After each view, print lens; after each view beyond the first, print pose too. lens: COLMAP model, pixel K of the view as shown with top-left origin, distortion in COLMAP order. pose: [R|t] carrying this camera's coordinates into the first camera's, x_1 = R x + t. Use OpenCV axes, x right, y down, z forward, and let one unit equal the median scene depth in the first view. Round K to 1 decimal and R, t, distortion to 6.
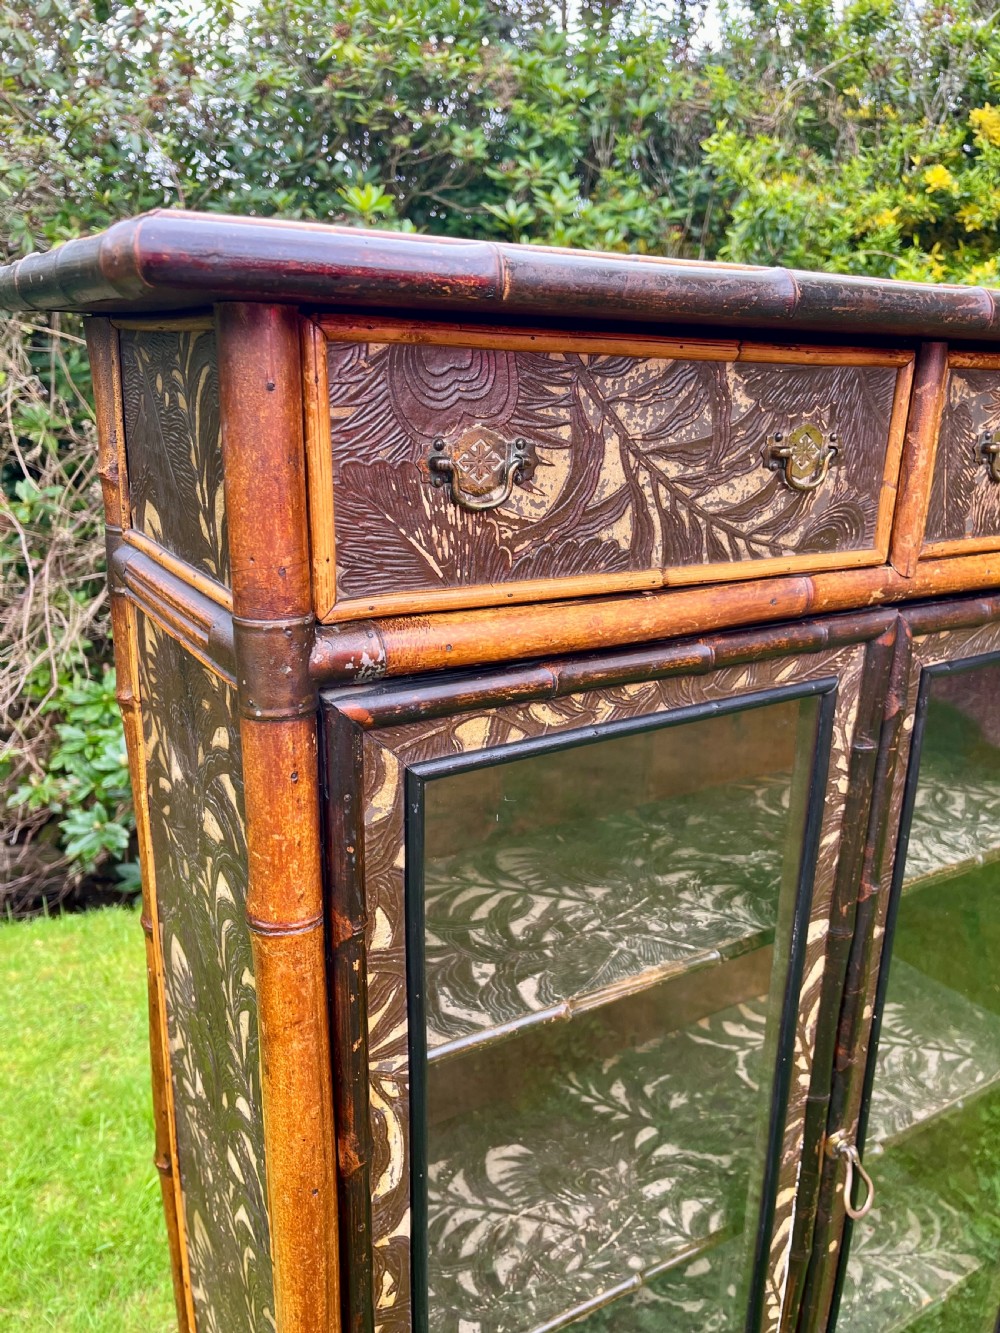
lens RADIAL K [[1017.7, 0, 506.1], [0, 1017.7, 674.8], [0, 0, 1]] dist [0.067604, -0.099597]
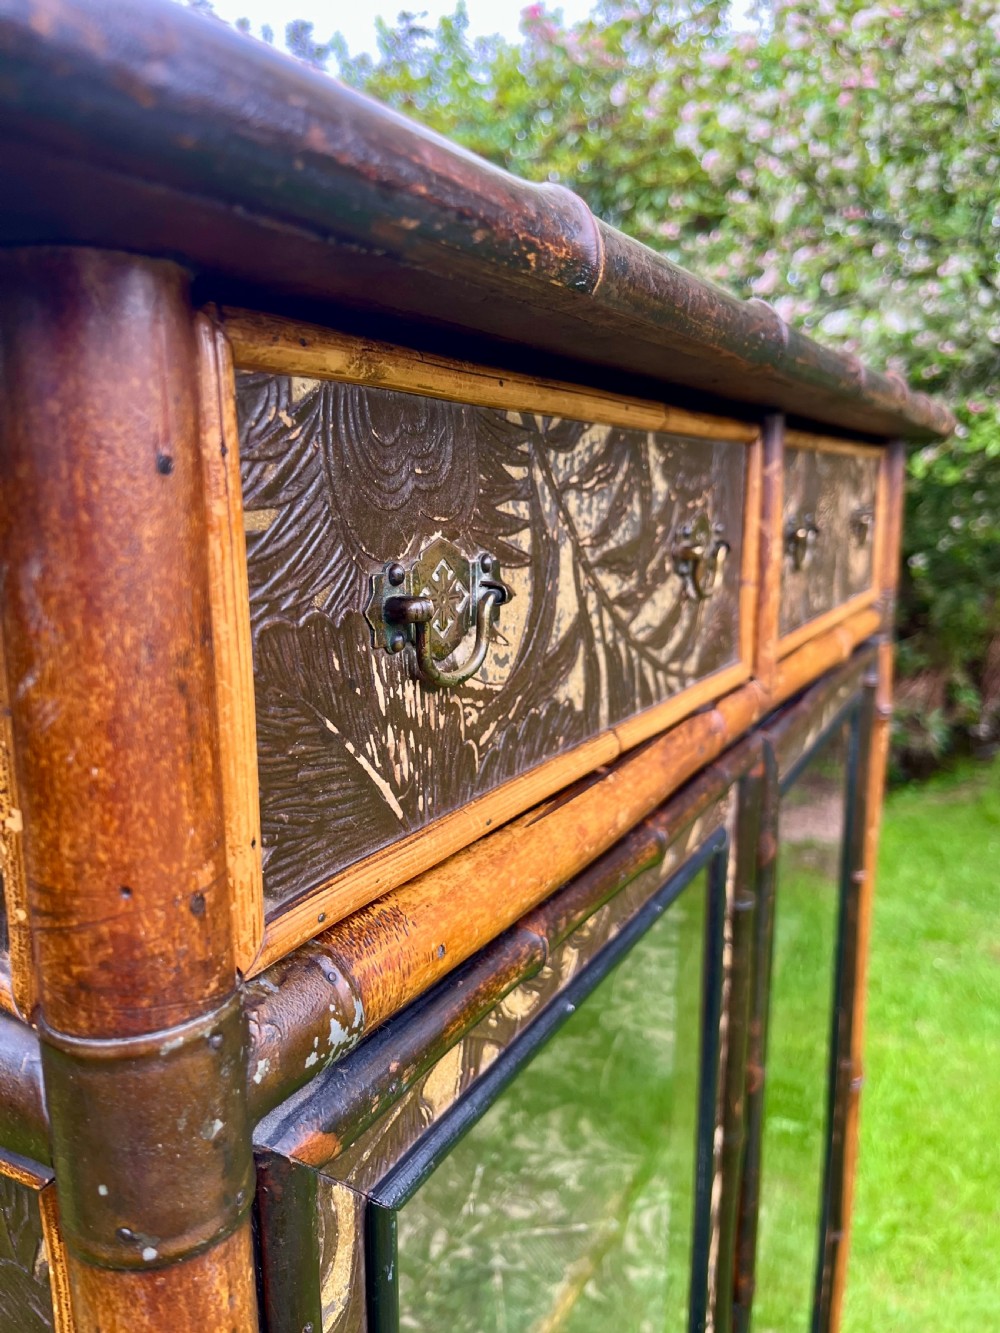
lens RADIAL K [[1017.7, 0, 480.8], [0, 1017.7, 668.6], [0, 0, 1]] dist [0.067604, -0.099597]
pose [[0.876526, -0.112915, 0.467923, -0.224469], [0.161422, 0.984759, -0.064747, -0.110733], [-0.453480, 0.132285, 0.881394, 0.425625]]
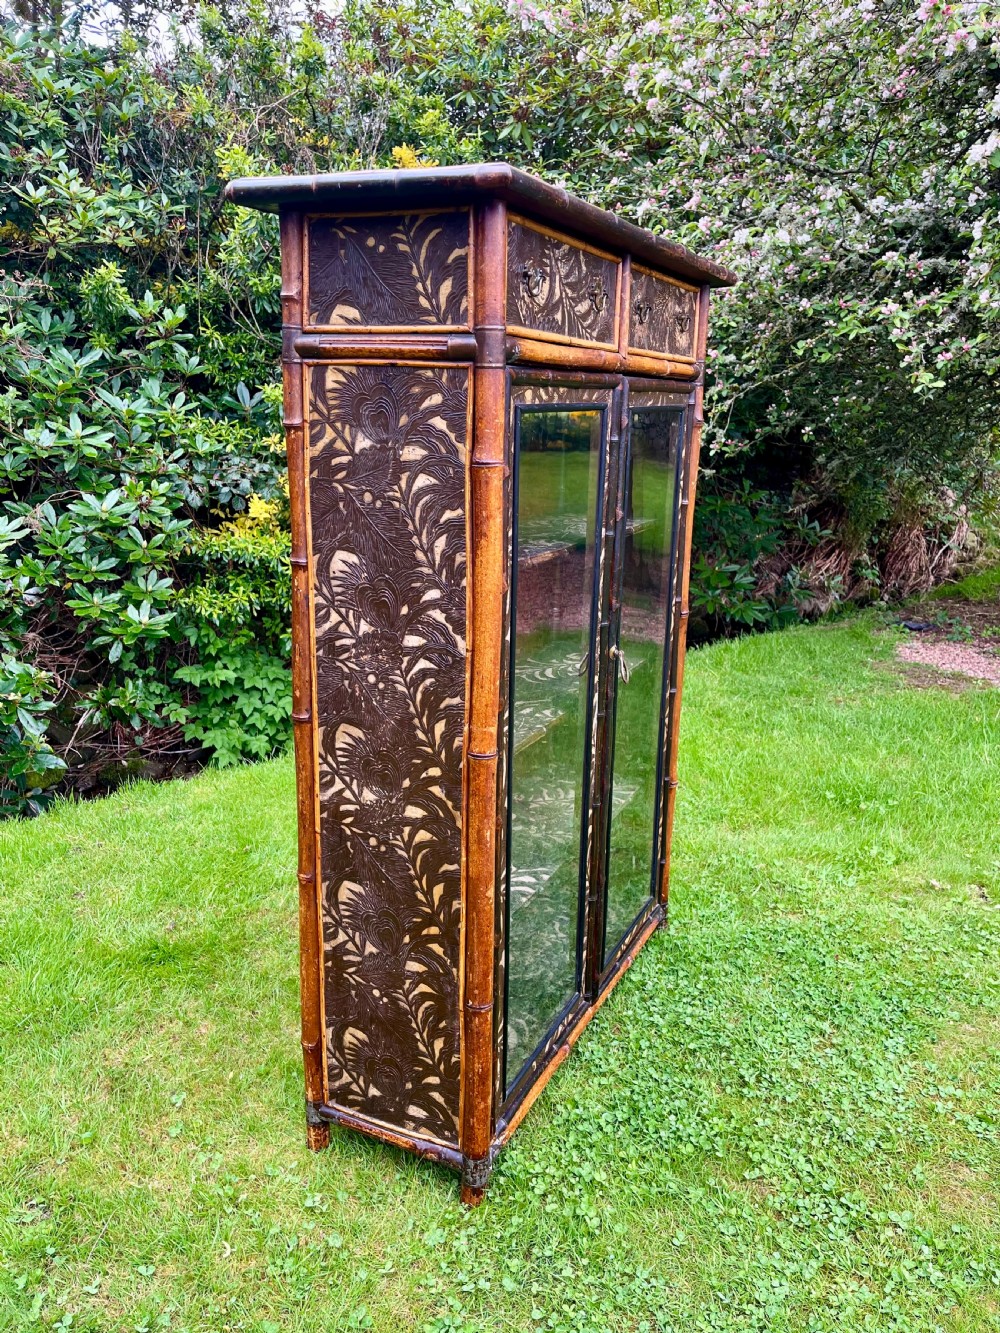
lens RADIAL K [[1017.7, 0, 515.2], [0, 1017.7, 669.5], [0, 0, 1]] dist [0.067604, -0.099597]
pose [[0.841243, -0.144364, 0.521027, -1.265589], [0.154149, 0.987737, 0.024791, 0.566161], [-0.518217, 0.059460, 0.853180, -0.898299]]
